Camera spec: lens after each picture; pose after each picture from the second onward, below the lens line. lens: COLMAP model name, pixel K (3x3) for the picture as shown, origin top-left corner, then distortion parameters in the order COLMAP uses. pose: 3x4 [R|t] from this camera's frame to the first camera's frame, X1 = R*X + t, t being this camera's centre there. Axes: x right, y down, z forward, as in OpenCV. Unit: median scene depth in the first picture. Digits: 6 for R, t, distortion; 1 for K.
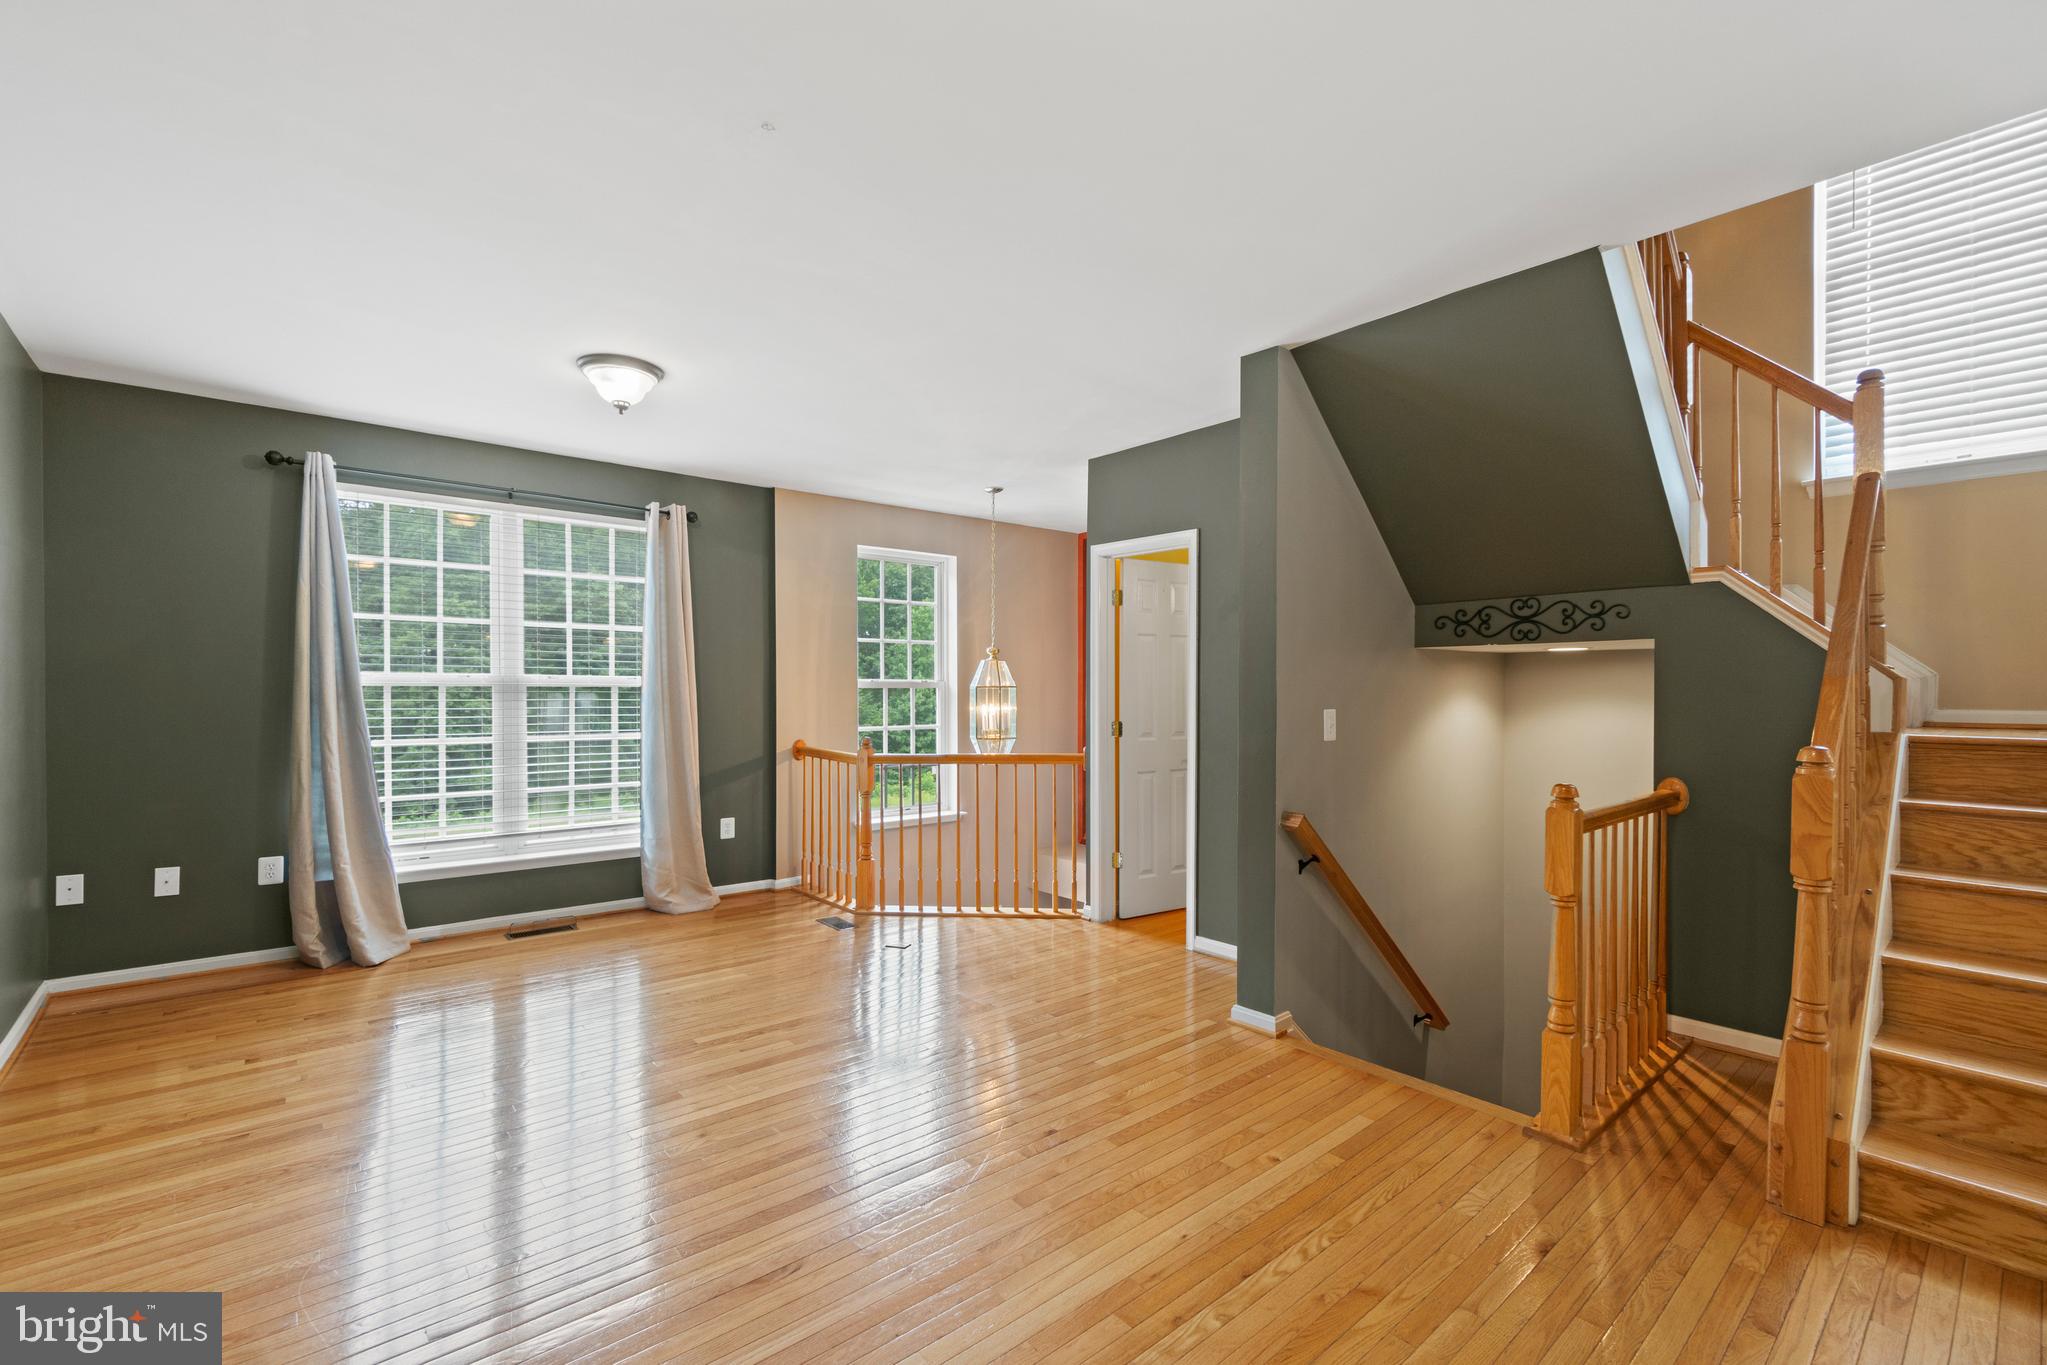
lens RADIAL K [[887.6, 0, 1006.5], [0, 887.6, 689.5], [0, 0, 1]] dist [-0.005057, 0.003023]
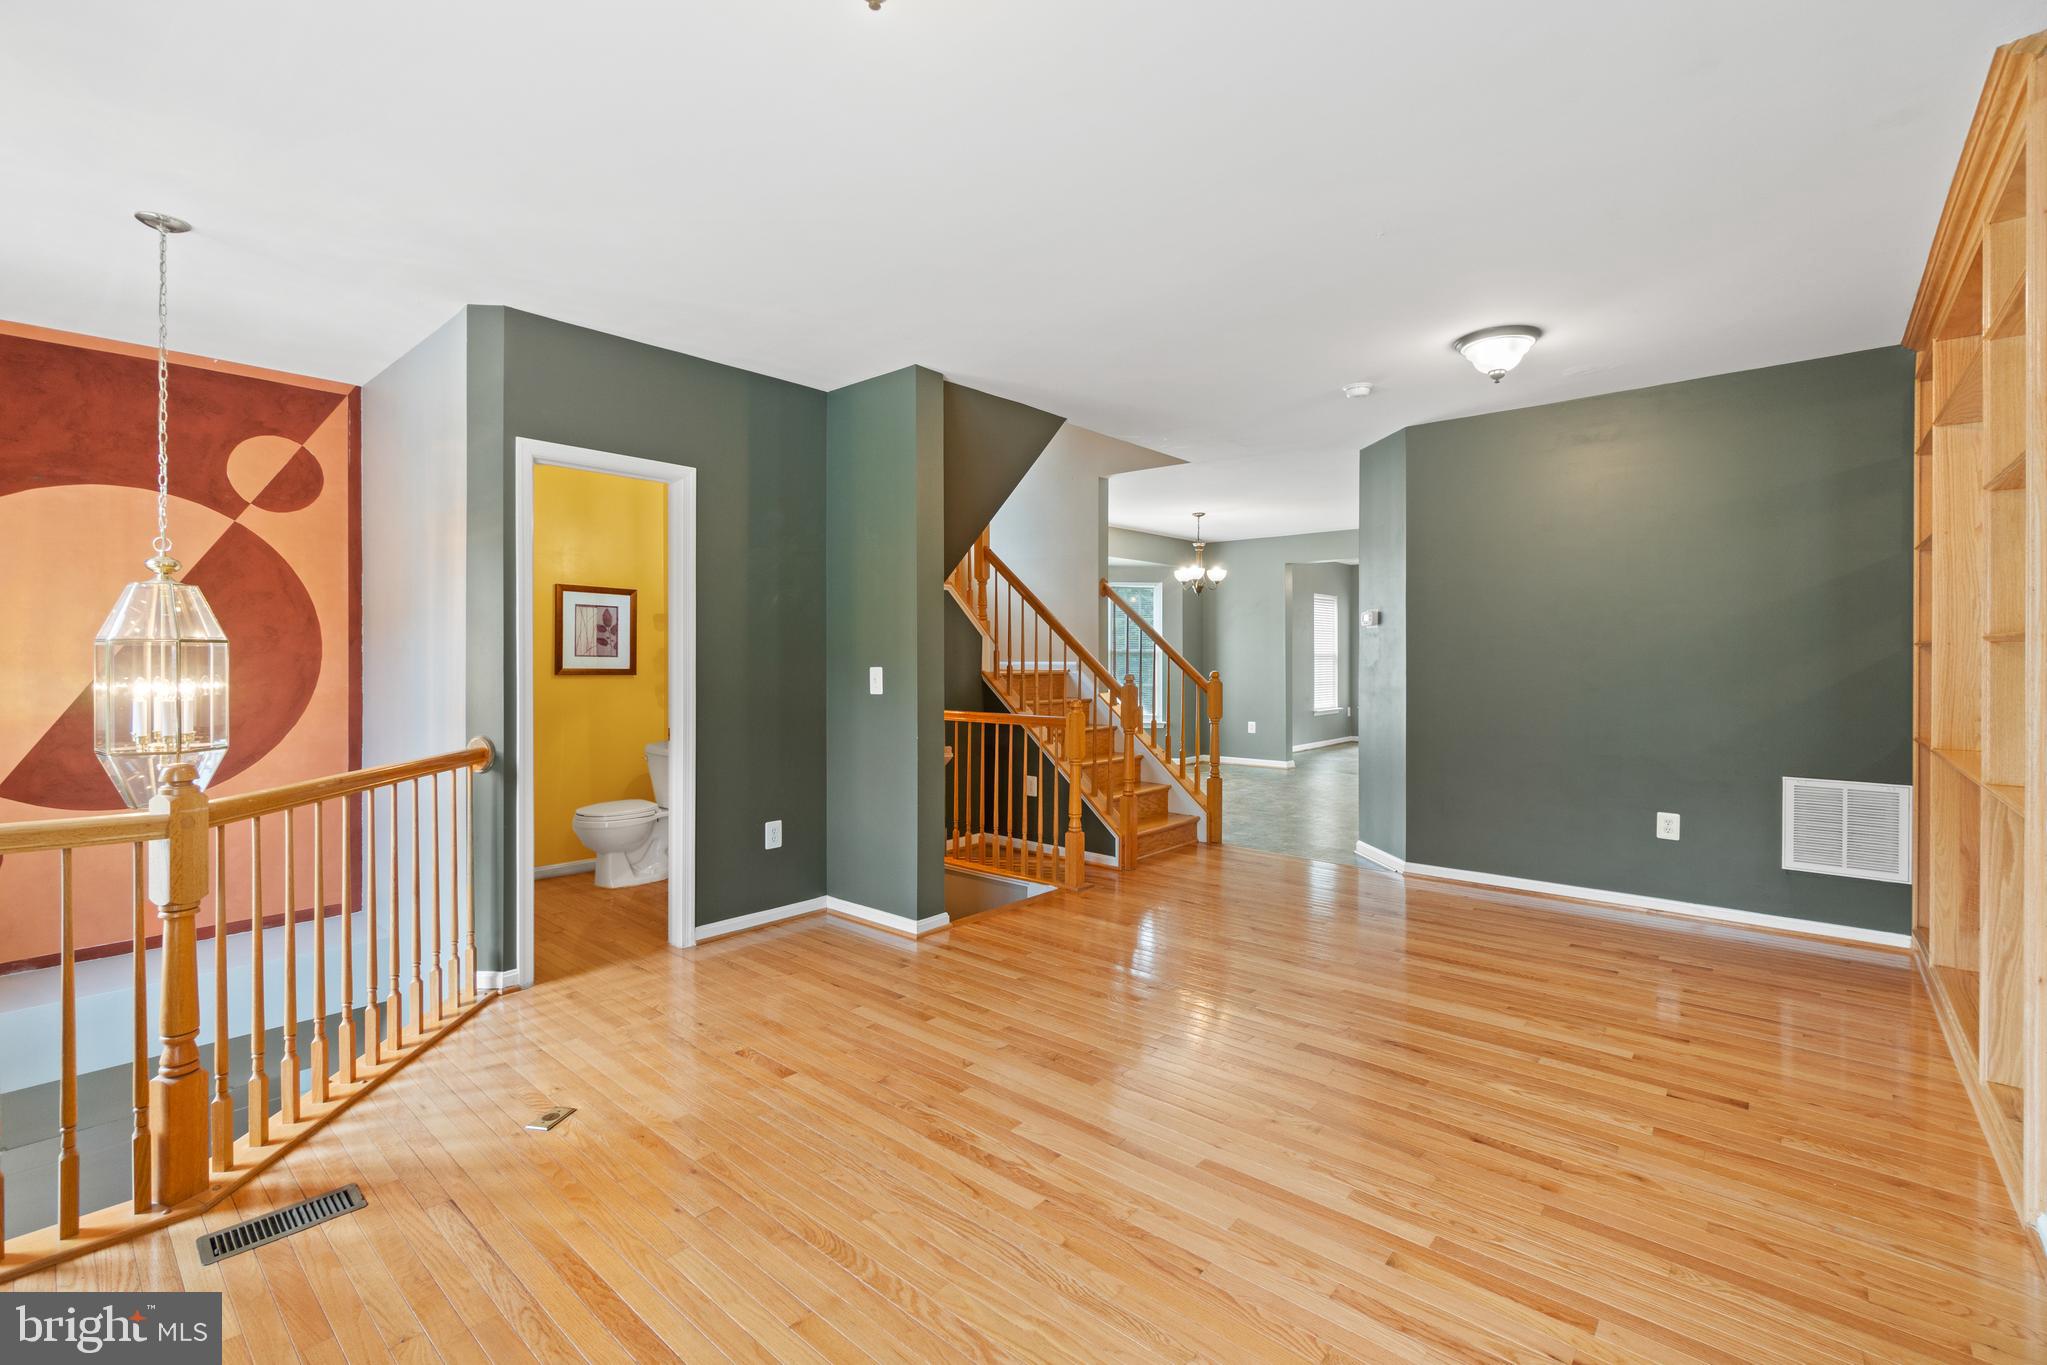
lens RADIAL K [[887.6, 0, 1004.3], [0, 887.6, 672.9], [0, 0, 1]] dist [-0.005057, 0.003023]
pose [[-0.139765, -0.016363, 0.990050, -0.646494], [-0.000457, 0.999864, 0.016461, 0.006452], [-0.990185, 0.001849, -0.139753, 0.745252]]
